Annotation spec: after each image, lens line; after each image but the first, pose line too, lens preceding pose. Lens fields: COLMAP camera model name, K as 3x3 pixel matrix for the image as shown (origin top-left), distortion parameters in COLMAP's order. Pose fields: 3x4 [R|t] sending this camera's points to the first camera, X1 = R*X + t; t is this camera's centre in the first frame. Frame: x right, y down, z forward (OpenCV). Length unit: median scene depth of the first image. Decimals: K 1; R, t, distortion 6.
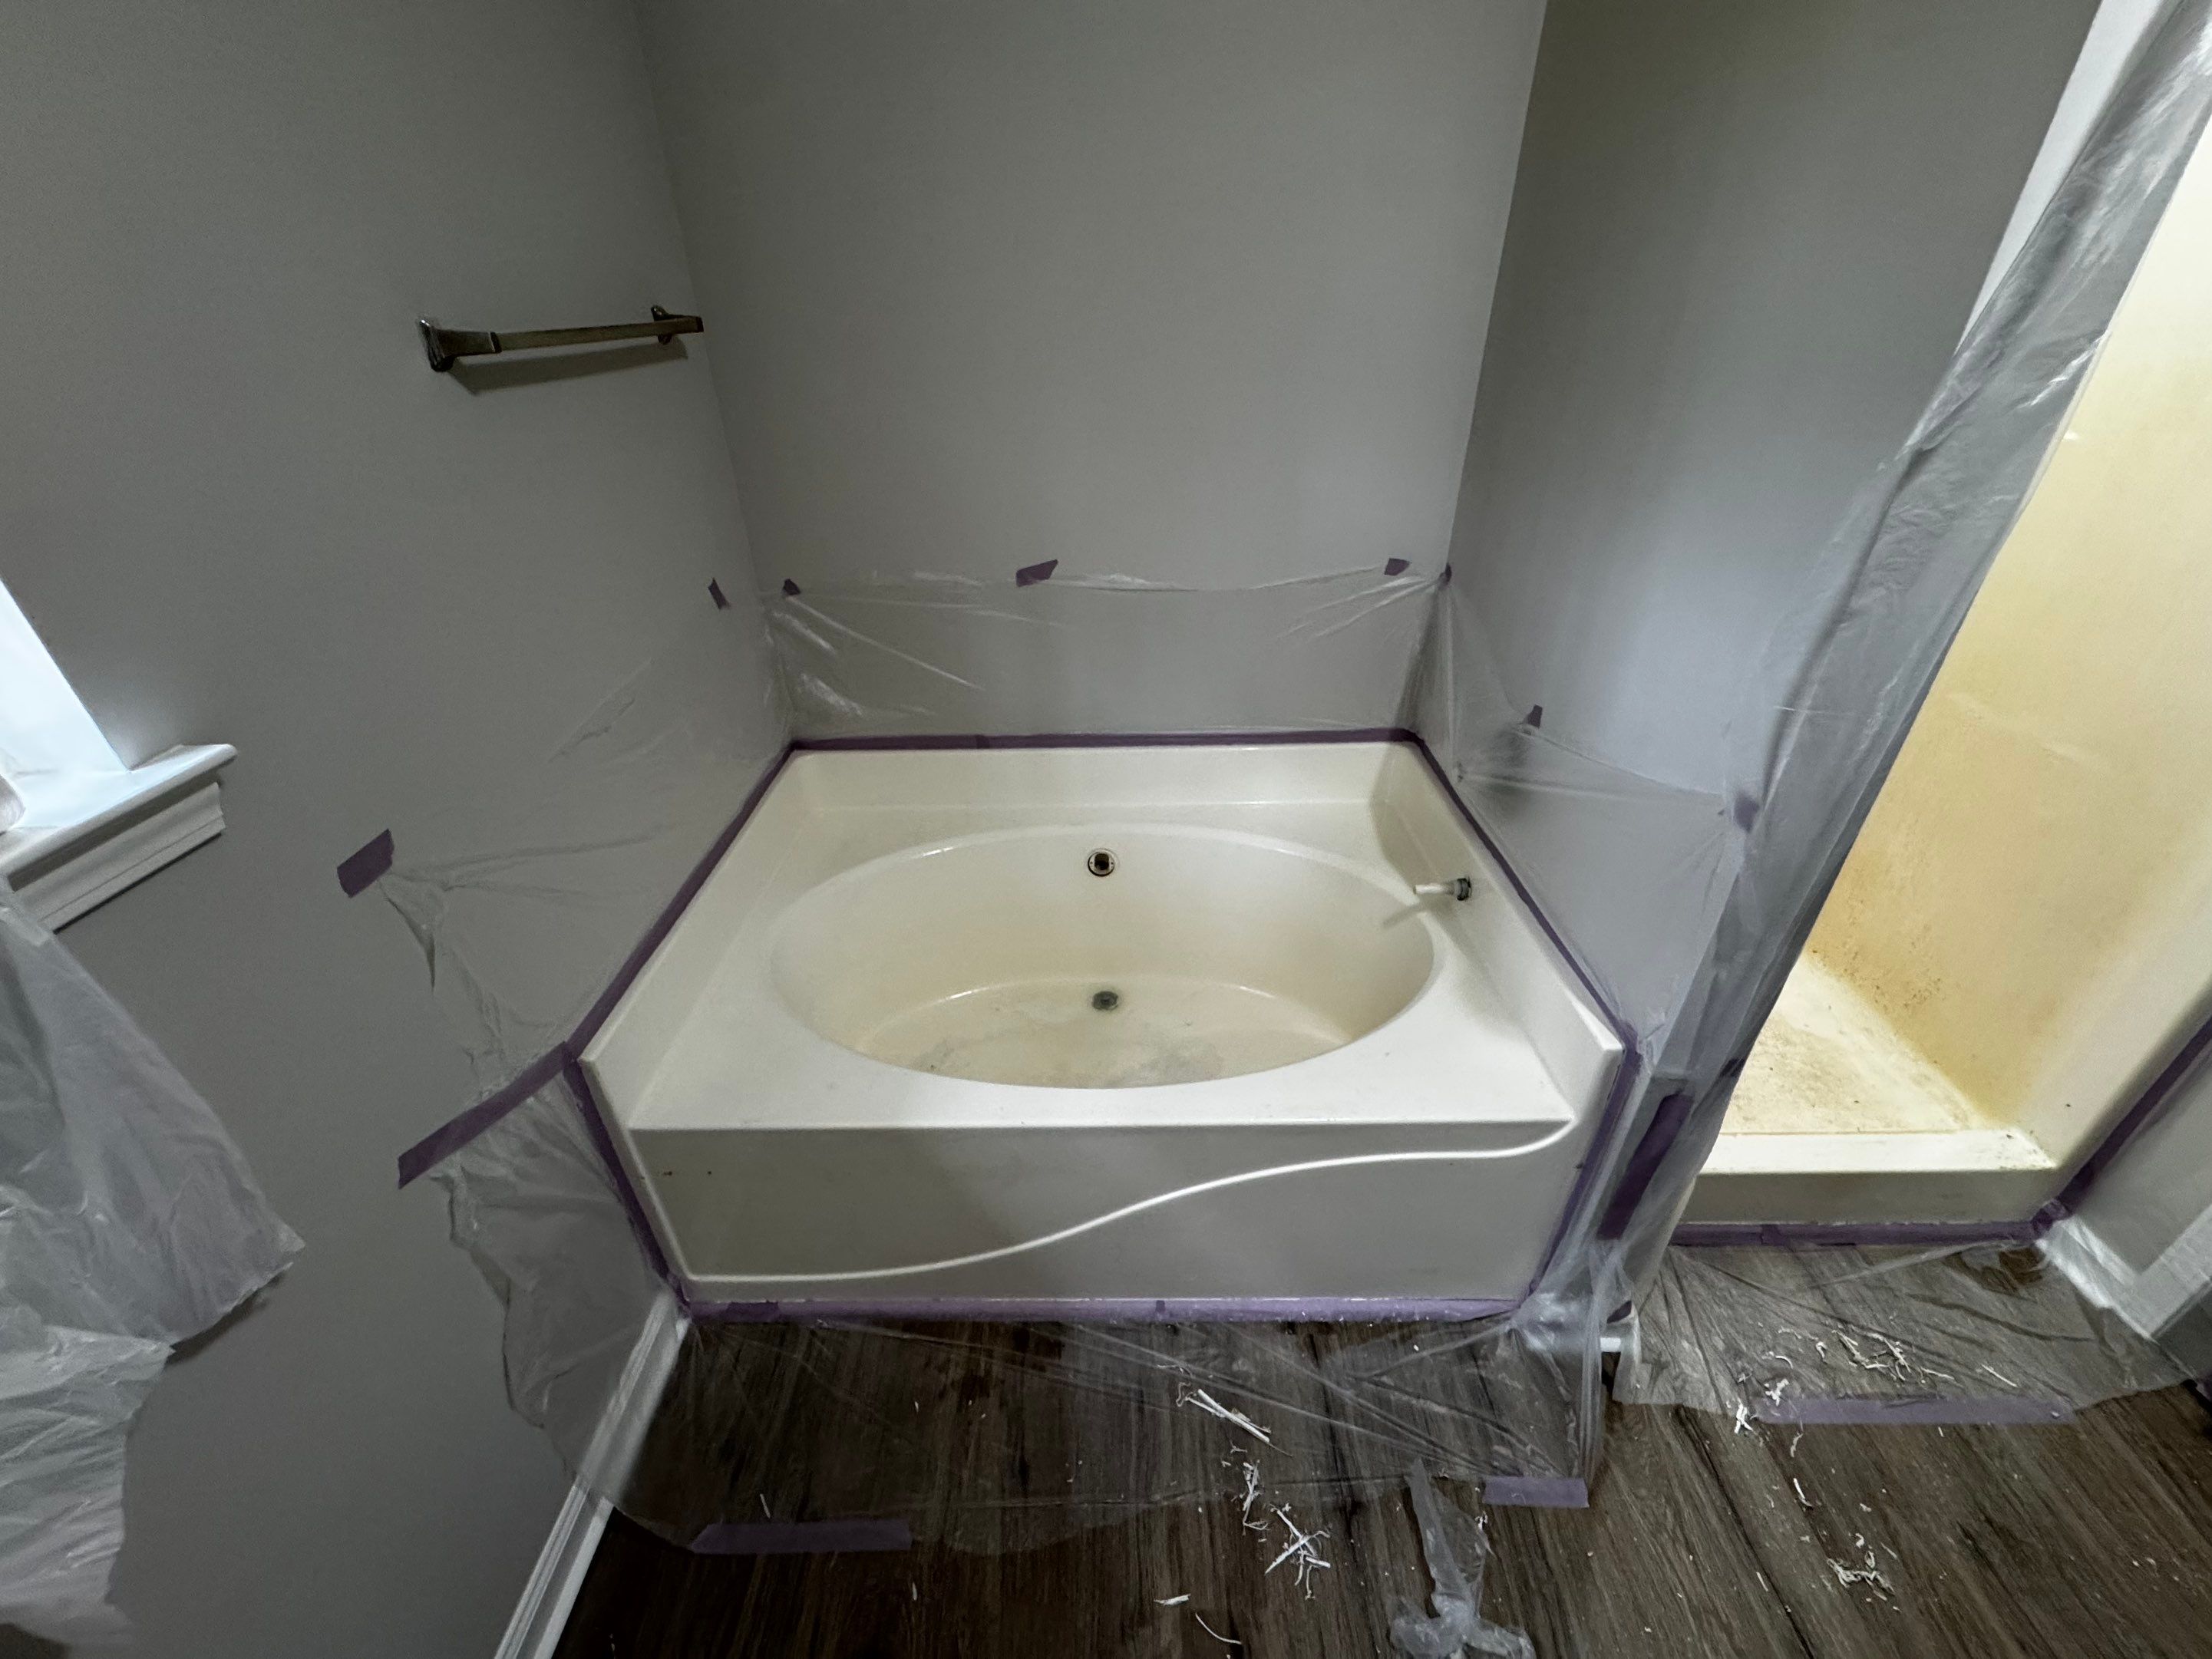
lens RADIAL K [[892.4, 0, 1113.8], [0, 892.4, 836.2], [0, 0, 1]] dist [0.001390, 0.000882]
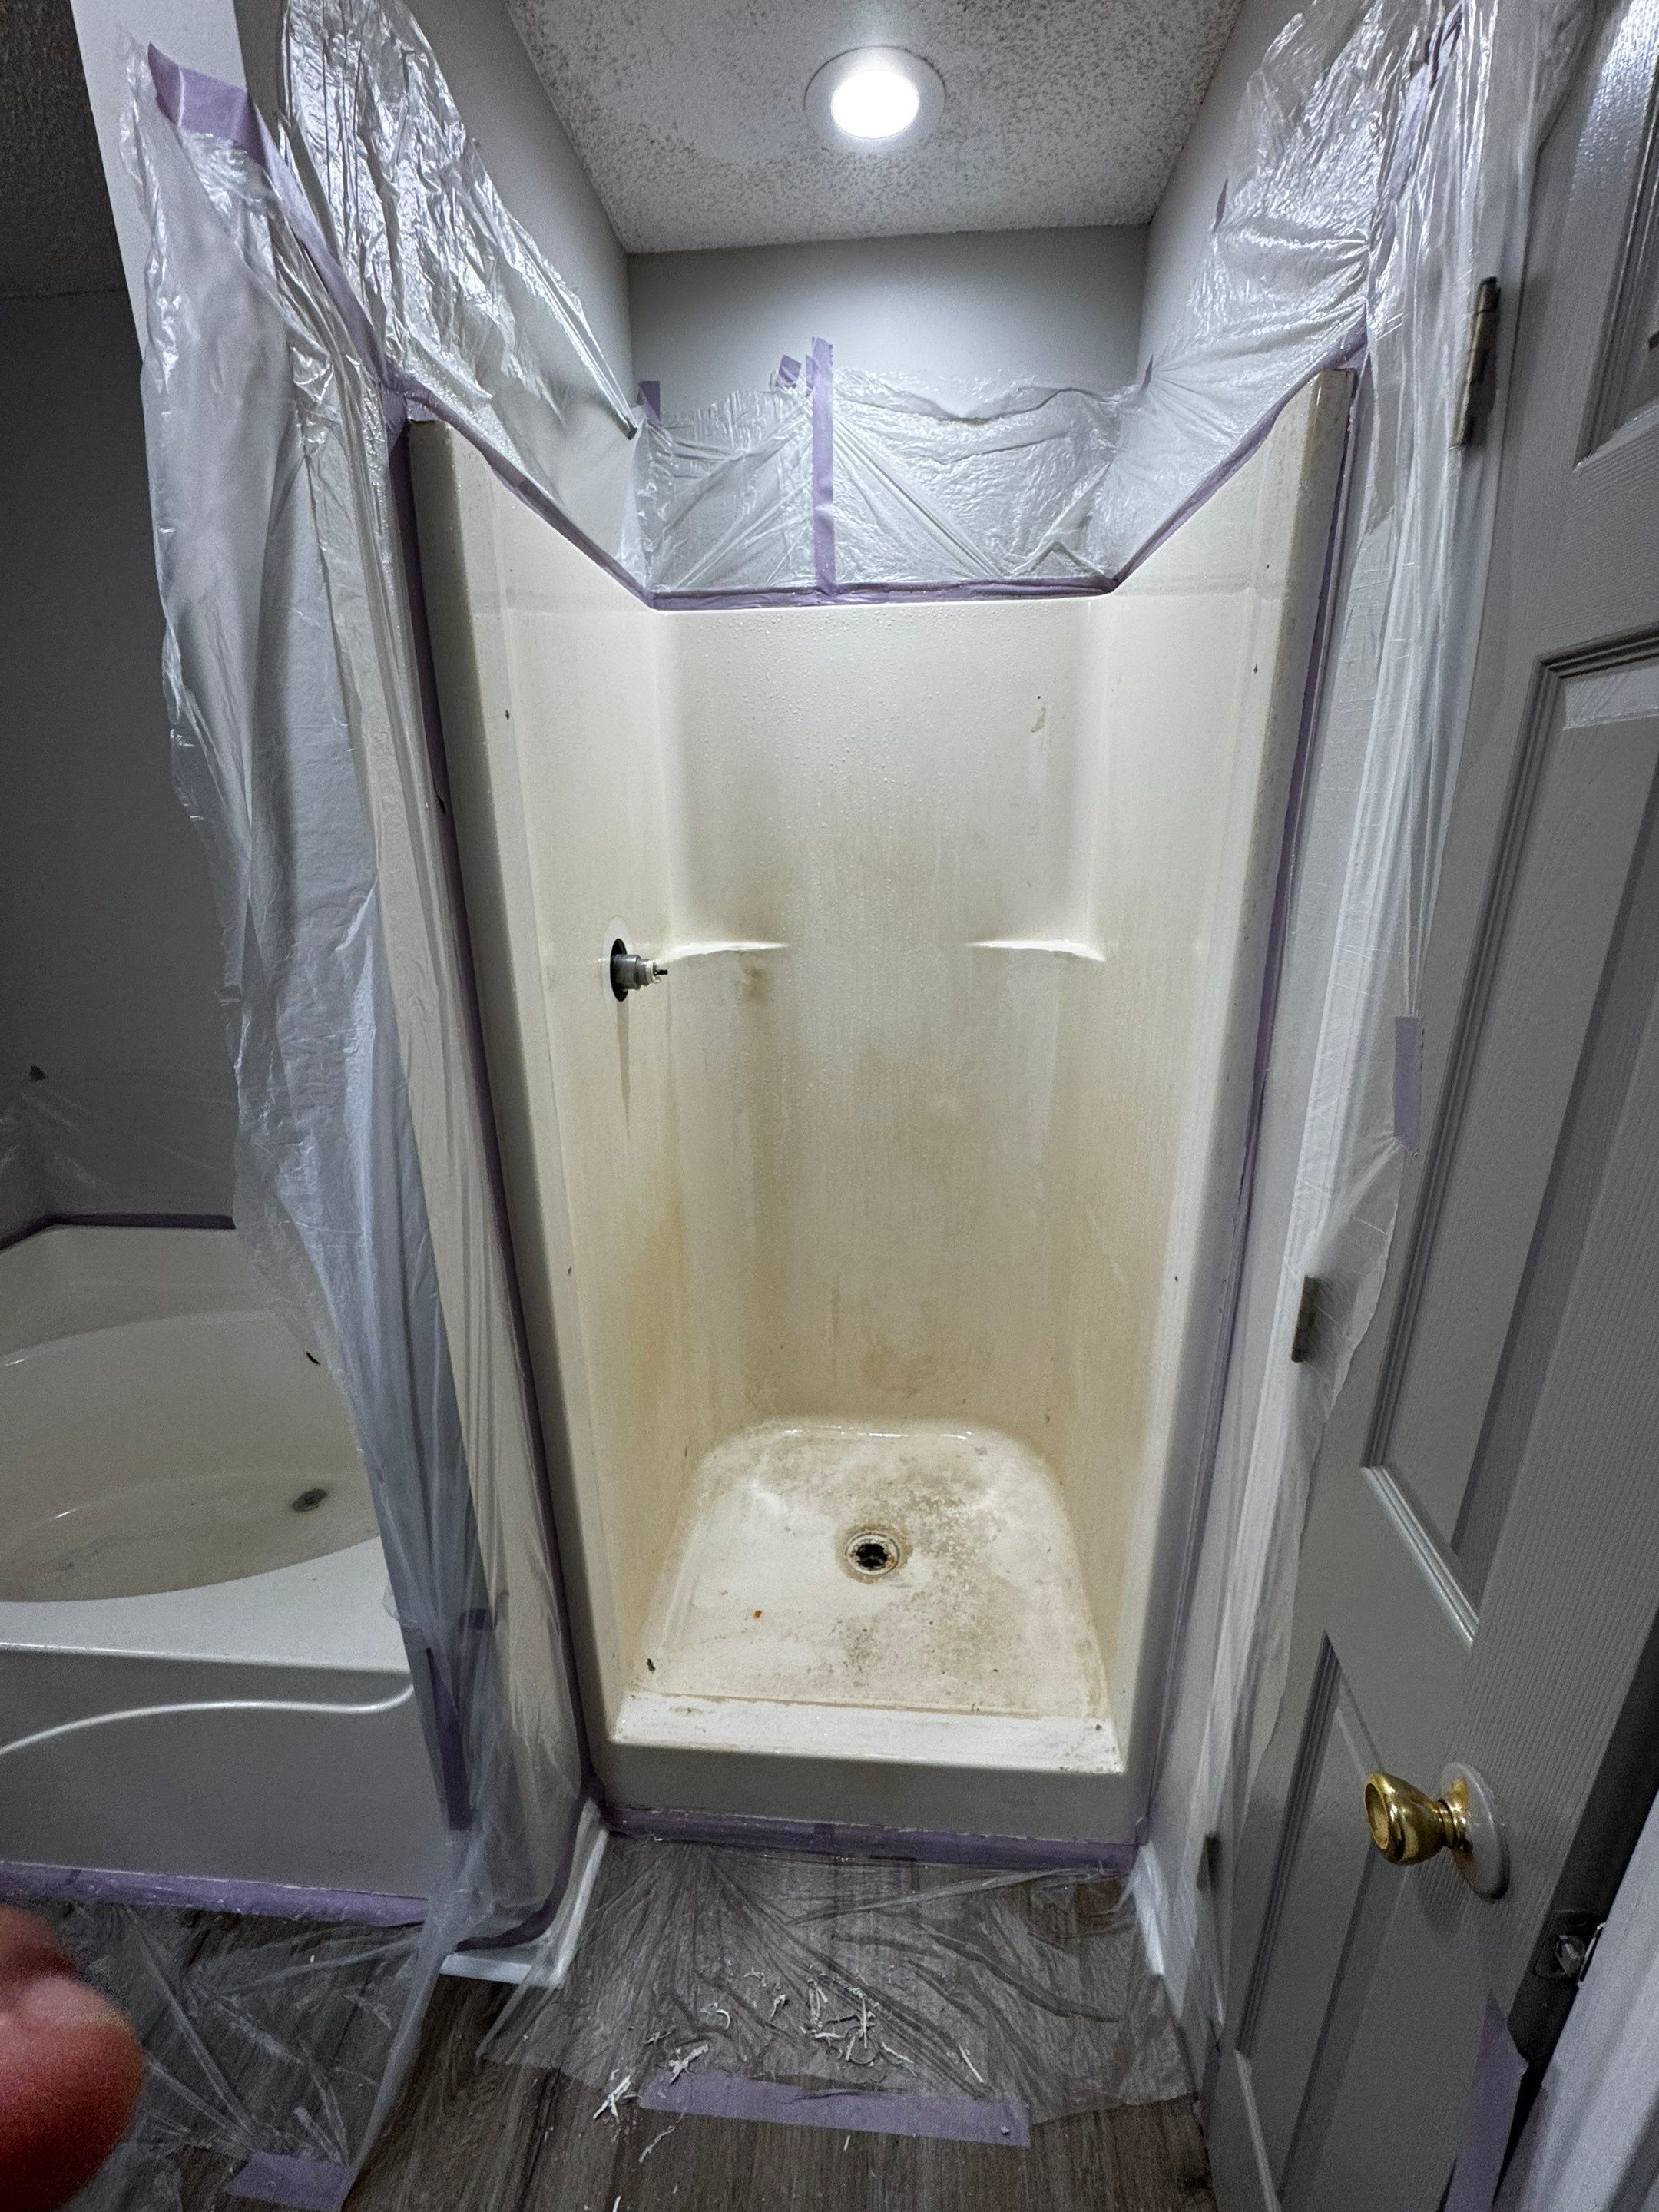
lens RADIAL K [[892.5, 0, 837.5], [0, 892.5, 1110.4], [0, 0, 1]] dist [0.001390, 0.000882]
pose [[0.997334, 0.027447, -0.067618, 0.850524], [-0.042194, 0.972876, -0.227444, -0.036994], [0.059541, 0.229691, 0.971441, 0.019577]]
